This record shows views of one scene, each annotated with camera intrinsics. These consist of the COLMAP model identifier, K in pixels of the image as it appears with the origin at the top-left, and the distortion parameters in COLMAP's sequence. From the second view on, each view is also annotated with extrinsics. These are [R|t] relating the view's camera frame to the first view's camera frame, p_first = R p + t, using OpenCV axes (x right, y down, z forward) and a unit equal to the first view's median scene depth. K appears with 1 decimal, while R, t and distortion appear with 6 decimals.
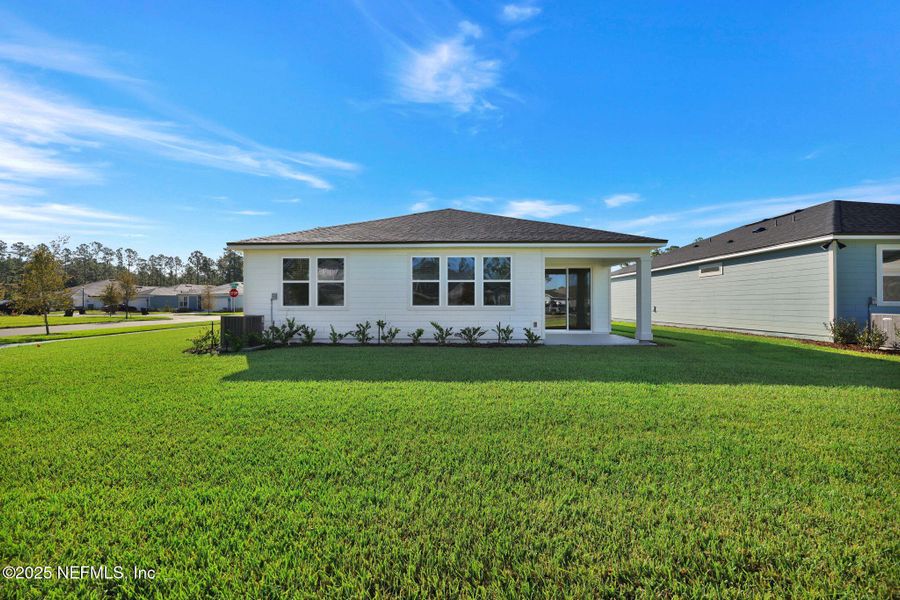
lens RADIAL K [[357.4, 0, 442.2], [0, 357.4, 302.1], [0, 0, 1]] dist [-0.020604, 0.000370]
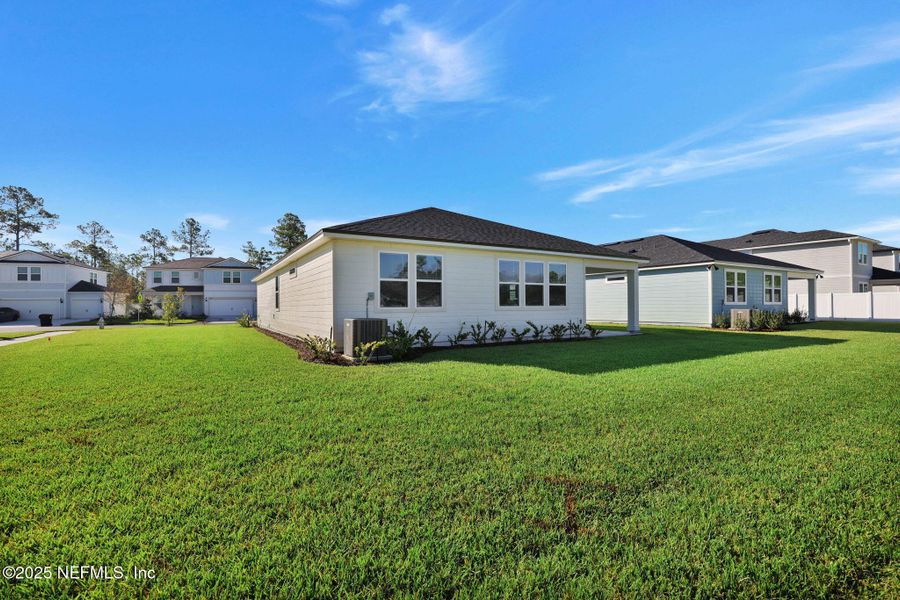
lens RADIAL K [[411.3, 0, 450.0], [0, 411.3, 300.0], [0, 0, 1]] dist [-0.001656, 0.000100]
pose [[0.828400, 0.002840, 0.560130, -0.865690], [0.000988, 0.999978, -0.006531, -0.000756], [-0.560136, 0.005964, 0.828379, 0.086718]]
